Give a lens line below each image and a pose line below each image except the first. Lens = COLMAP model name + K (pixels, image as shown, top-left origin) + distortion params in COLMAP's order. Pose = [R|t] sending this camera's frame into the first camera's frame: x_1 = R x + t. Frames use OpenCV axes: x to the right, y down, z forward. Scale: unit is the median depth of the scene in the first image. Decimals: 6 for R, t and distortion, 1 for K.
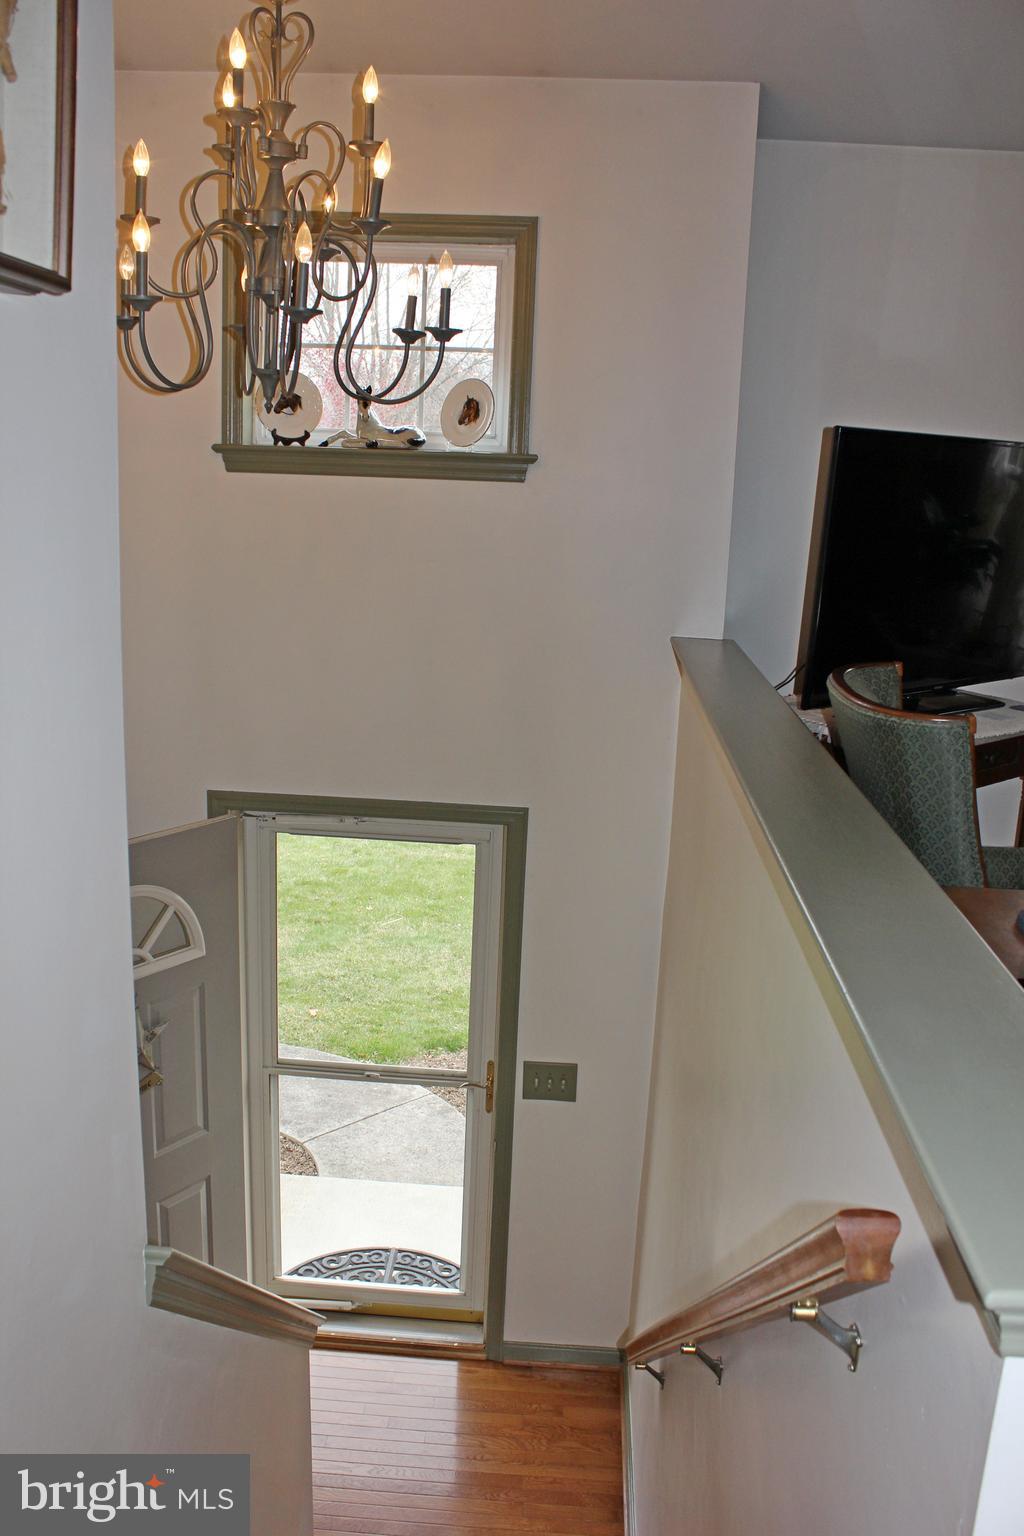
lens RADIAL K [[1293.1, 0, 512.0], [0, 1293.1, 768.0], [0, 0, 1]] dist [-0.159650, 0.134584]
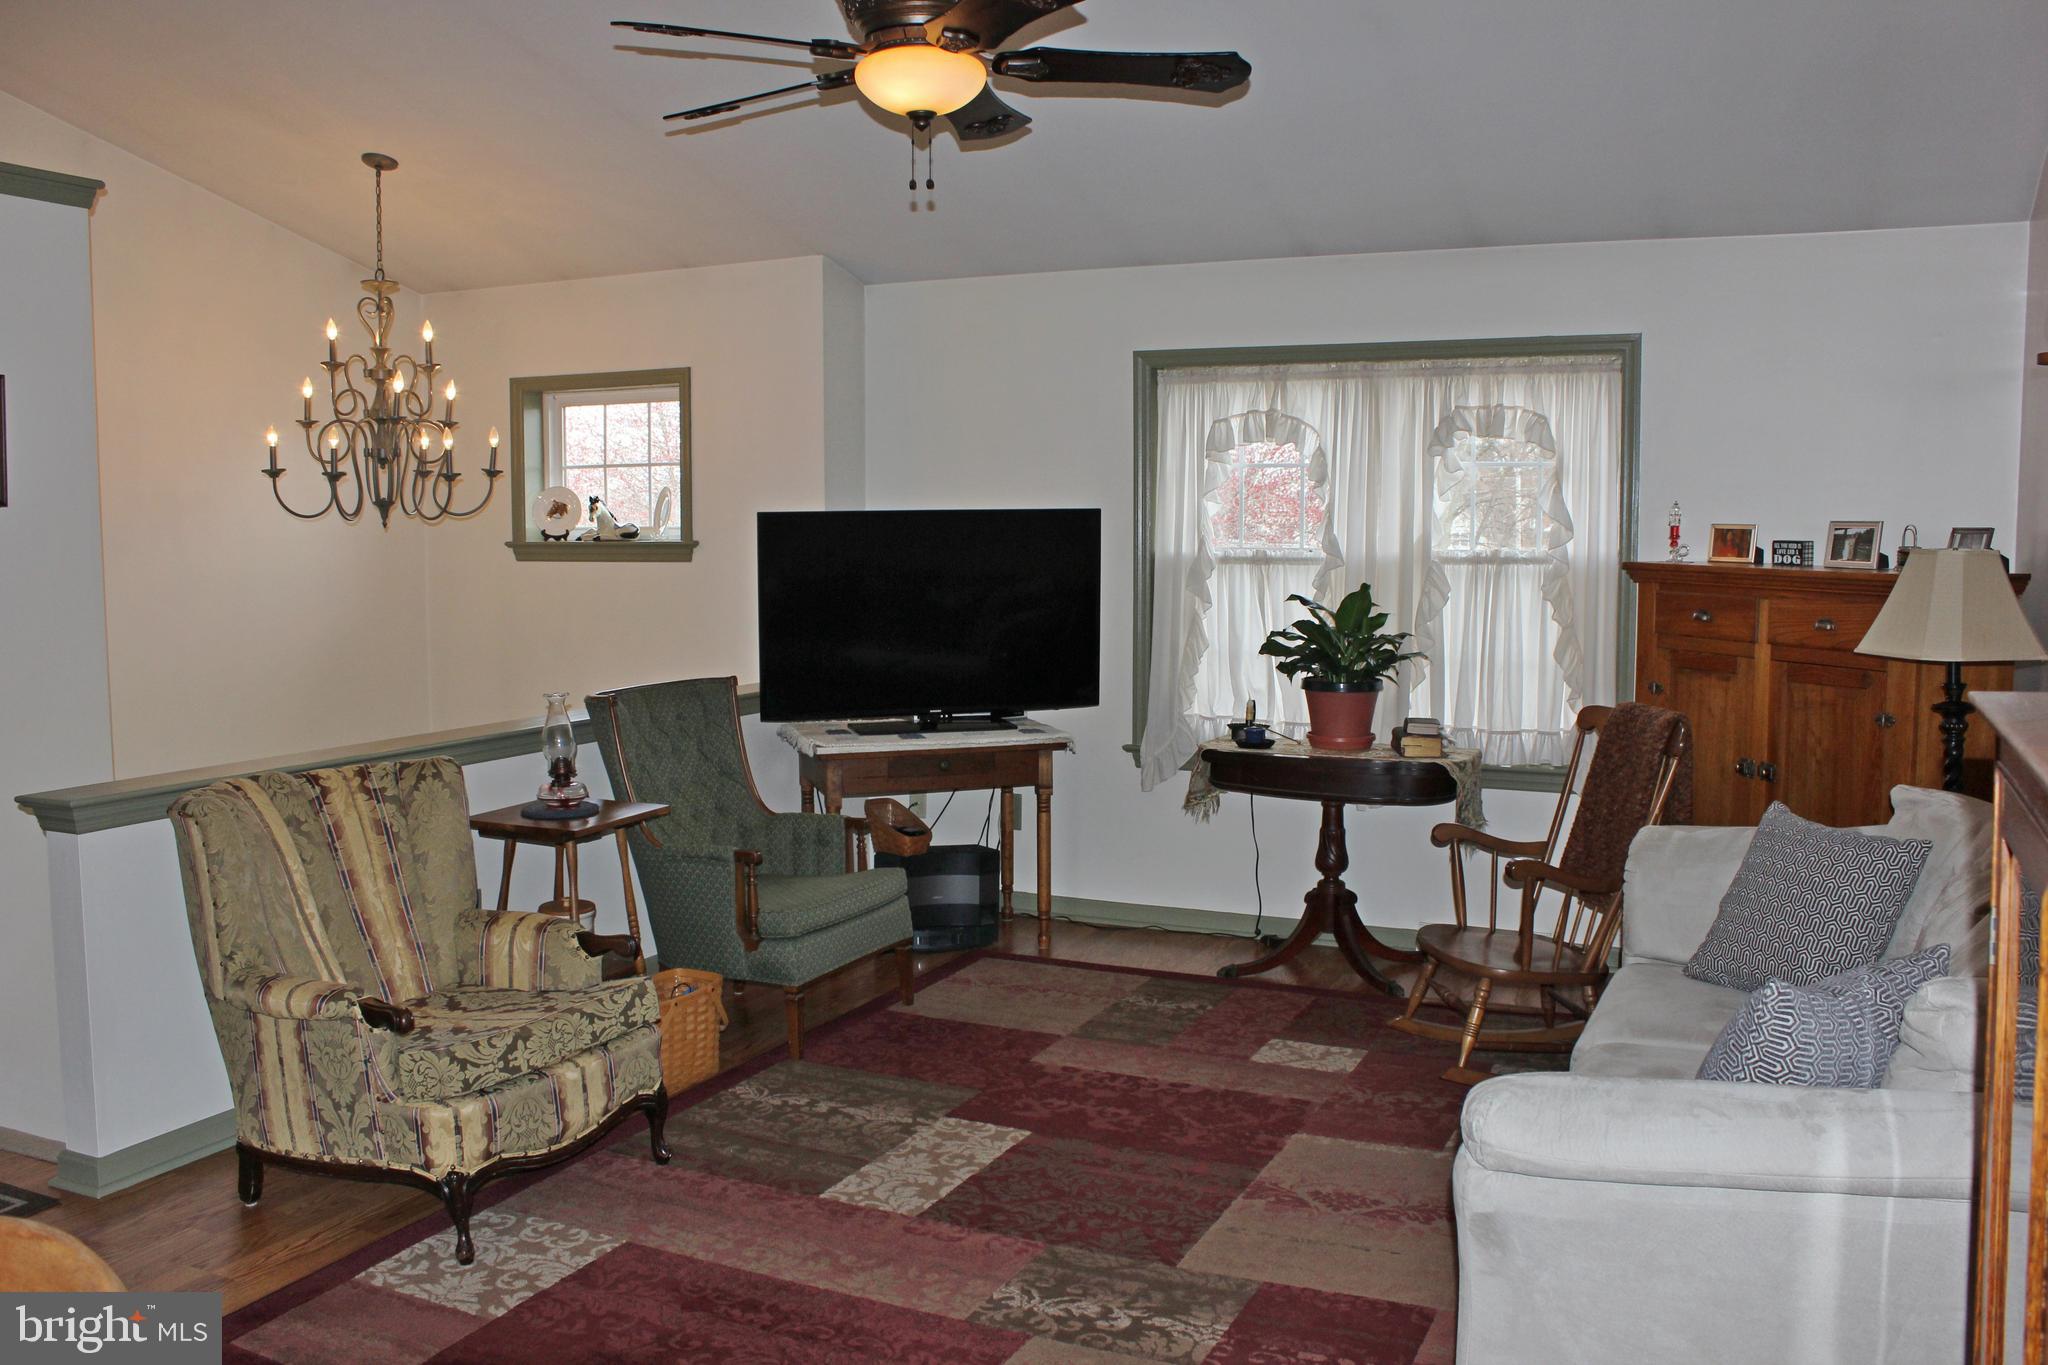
lens RADIAL K [[1724.1, 0, 1048.0], [0, 1724.1, 690.6], [0, 0, 1]] dist [-0.159650, 0.134584]
pose [[0.933249, -0.007736, -0.359147, 0.983246], [-0.046277, 0.988849, -0.141550, 0.141441], [0.356237, 0.148721, 0.922484, -0.477588]]
